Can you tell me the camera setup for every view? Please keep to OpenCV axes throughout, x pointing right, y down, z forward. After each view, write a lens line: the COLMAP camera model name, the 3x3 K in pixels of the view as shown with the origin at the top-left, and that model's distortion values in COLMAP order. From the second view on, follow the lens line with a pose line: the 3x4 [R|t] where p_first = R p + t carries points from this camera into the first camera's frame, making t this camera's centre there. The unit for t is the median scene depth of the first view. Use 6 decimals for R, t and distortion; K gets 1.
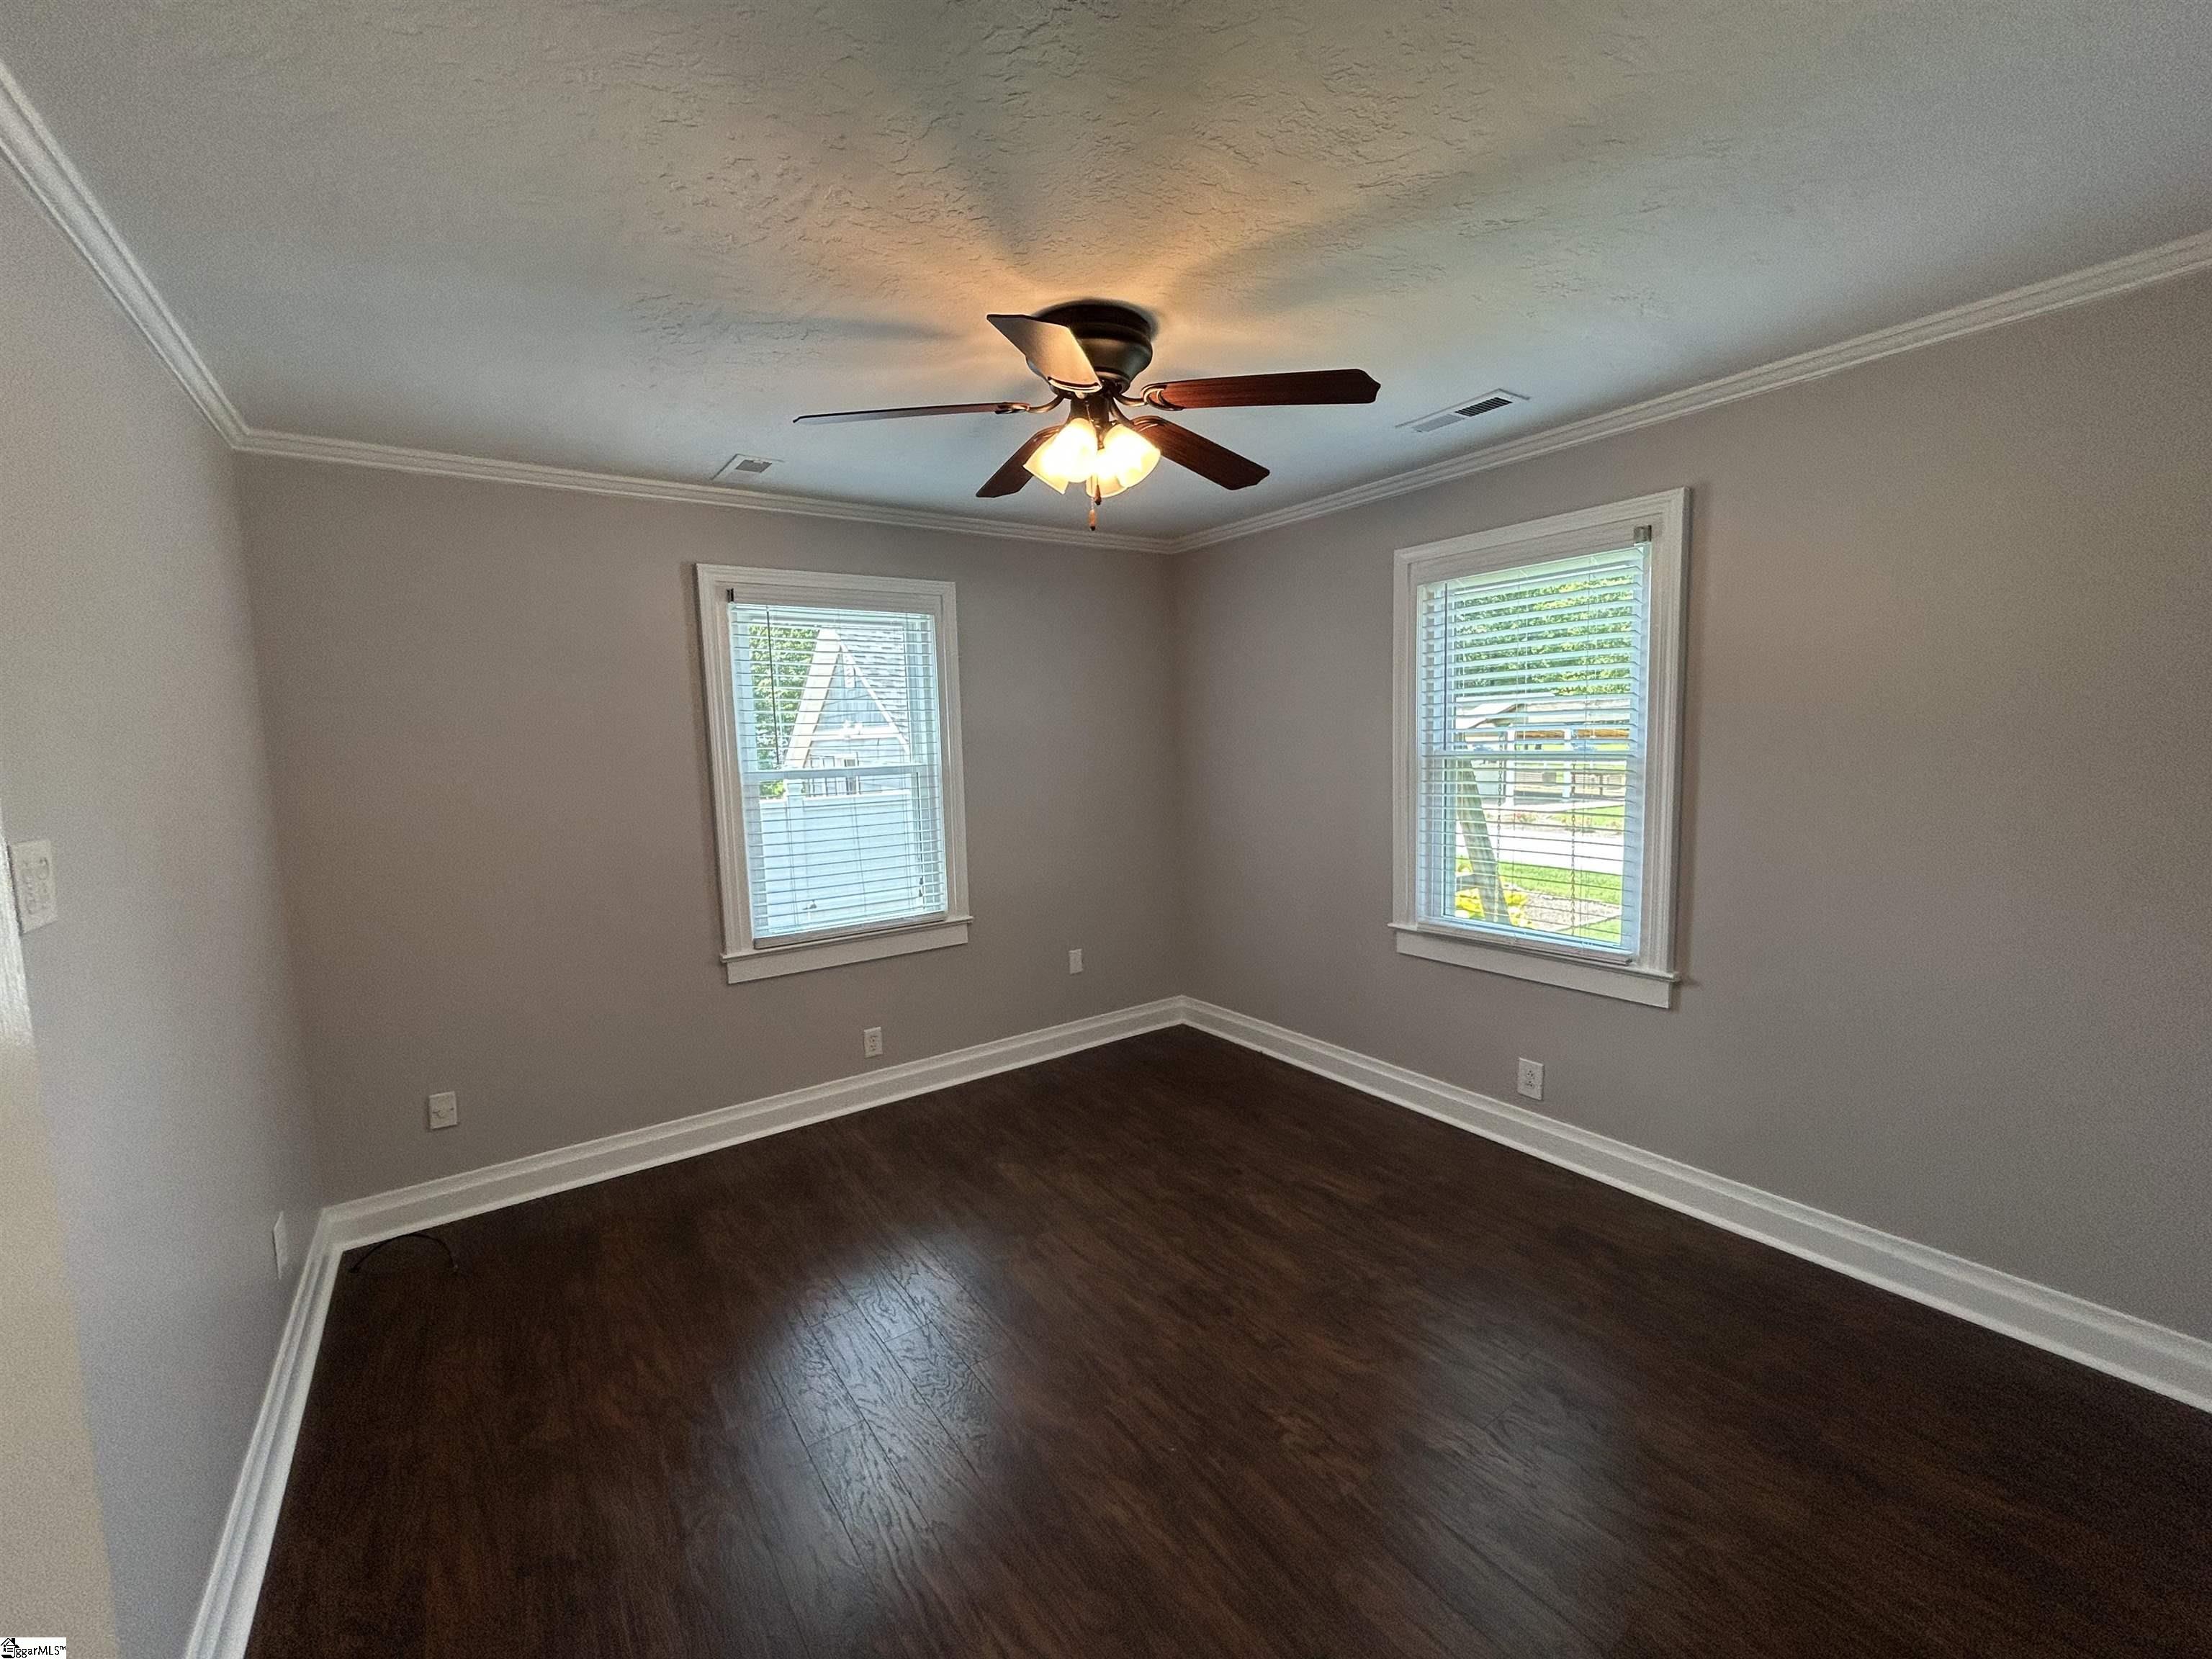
lens RADIAL K [[923.8, 0, 1106.0], [0, 923.8, 829.5], [0, 0, 1]] dist [0.012400, 0.000351]
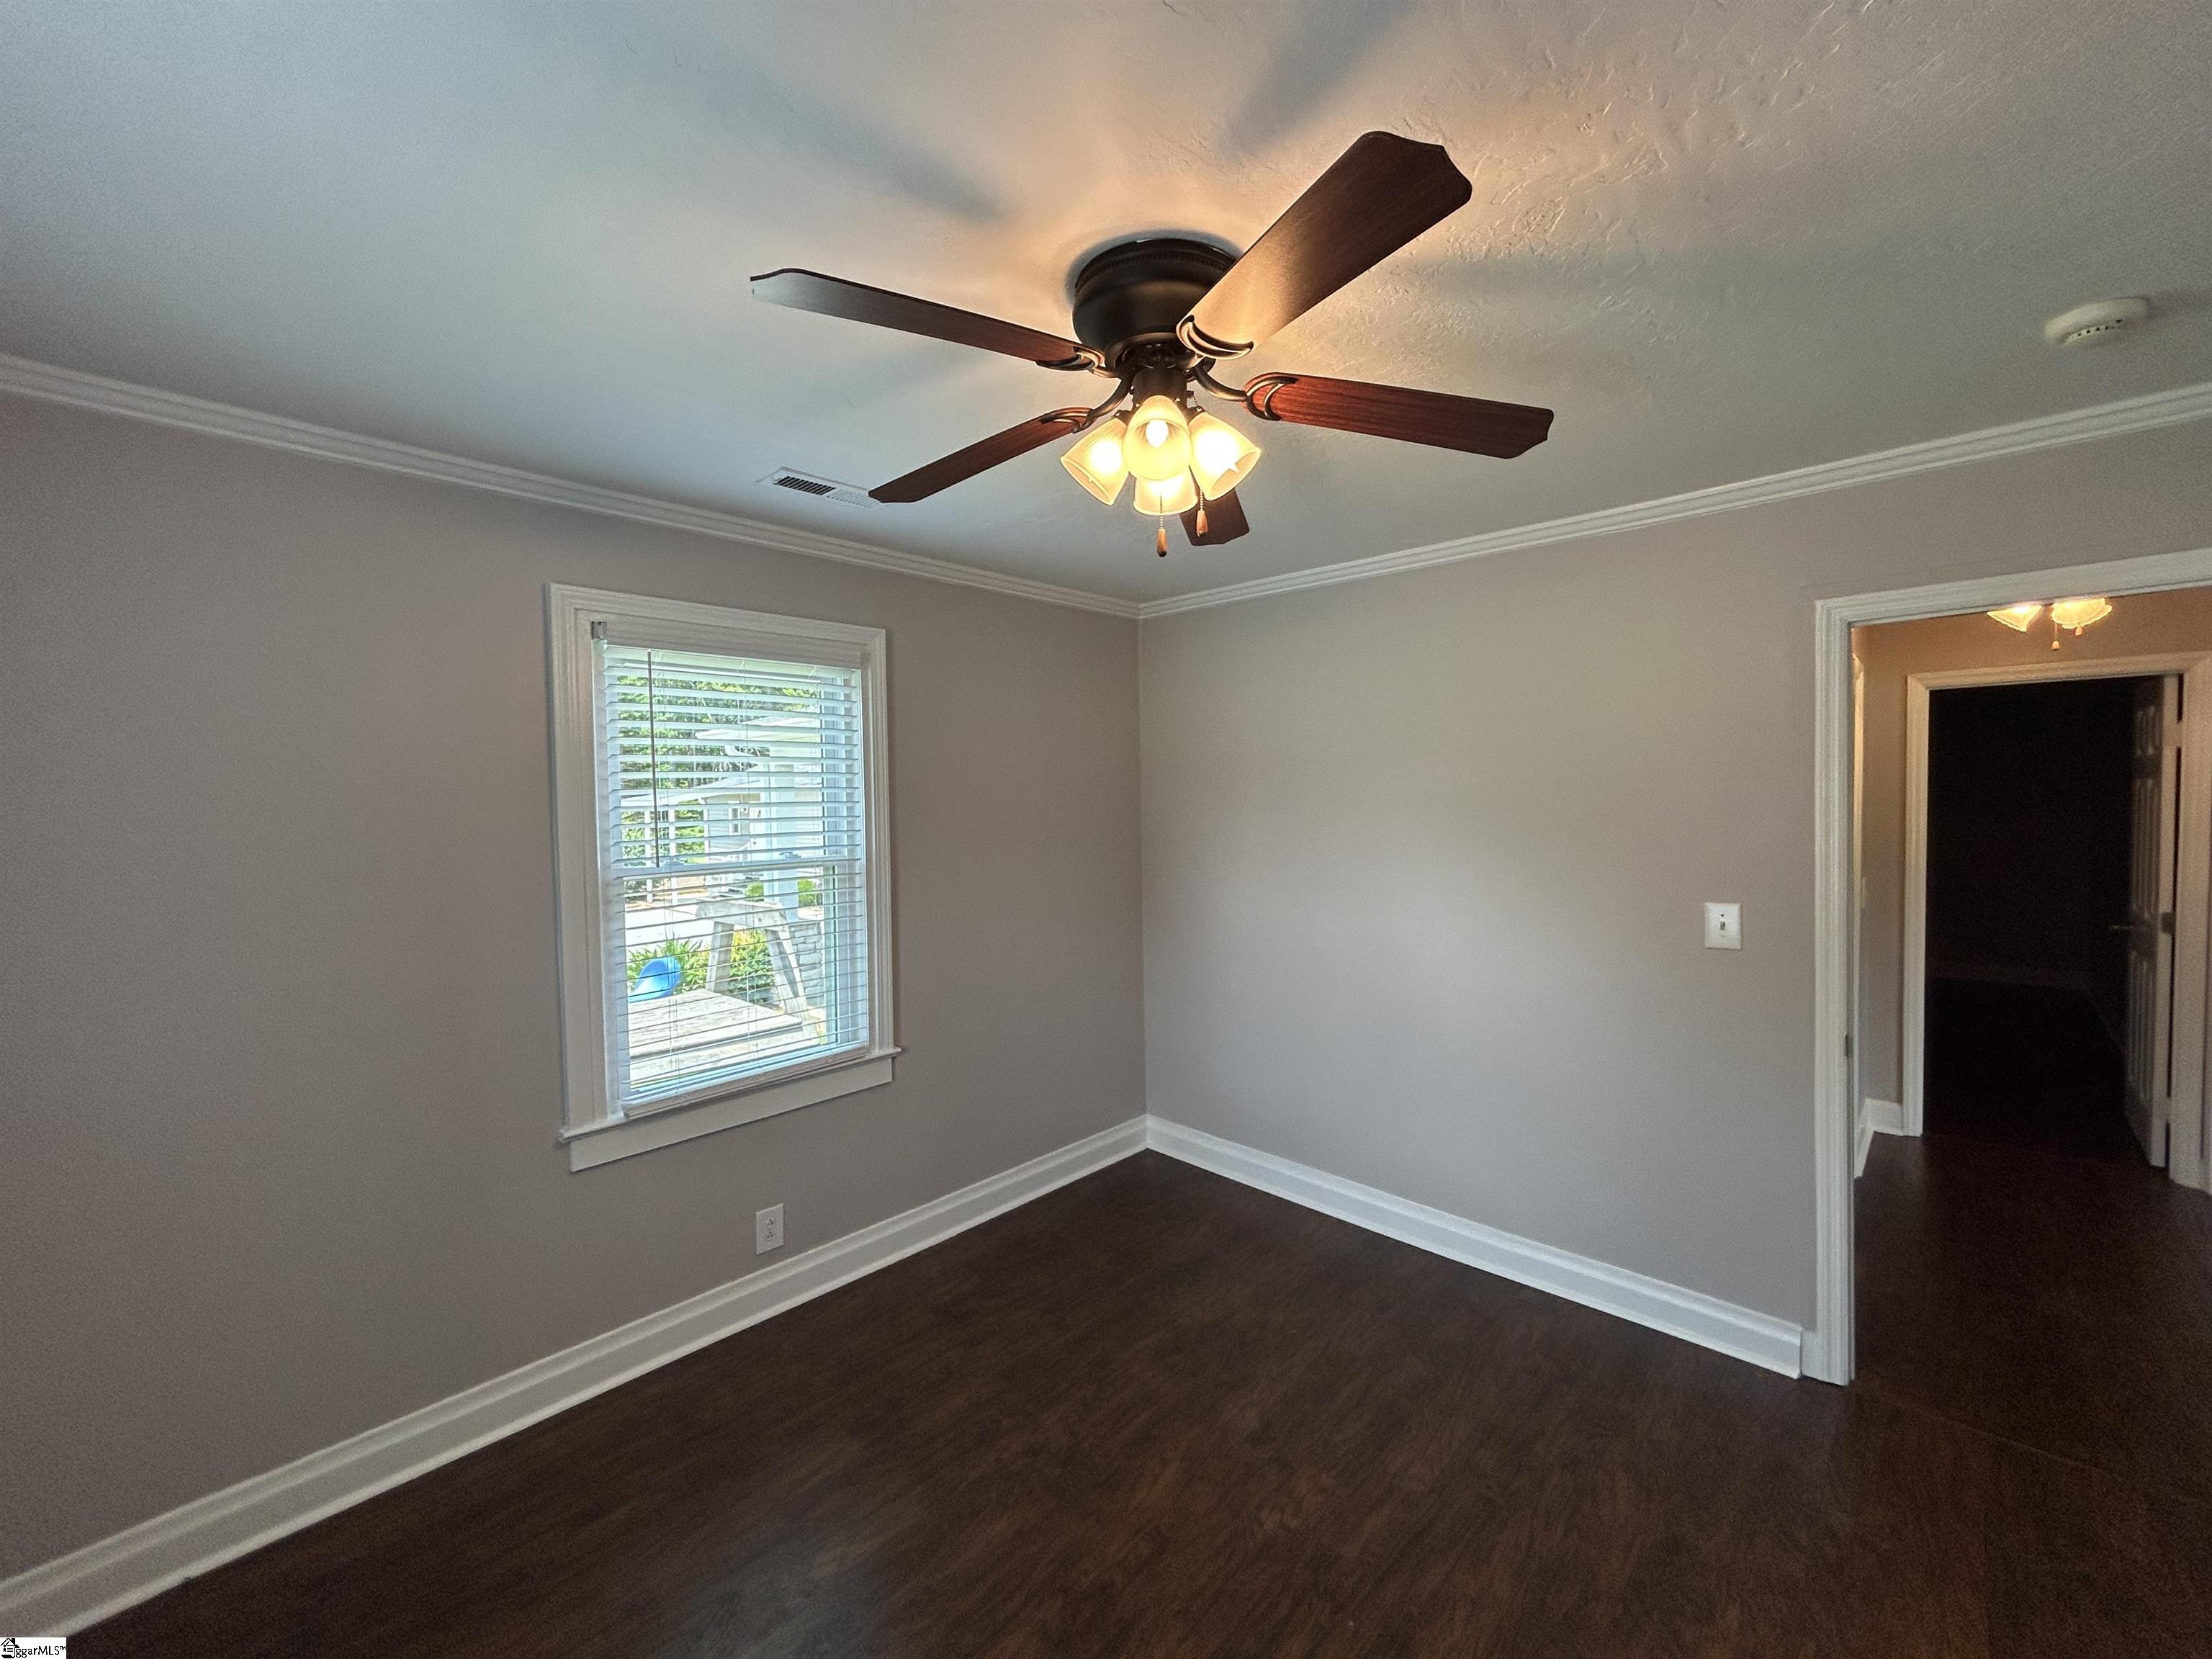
lens RADIAL K [[923.8, 0, 1106.0], [0, 923.8, 829.5], [0, 0, 1]] dist [0.012400, 0.000351]
pose [[-0.204649, -0.000399, 0.978835, -0.549064], [0.124954, 0.991808, 0.026529, -0.107556], [-0.970827, 0.127738, -0.202923, 0.944552]]
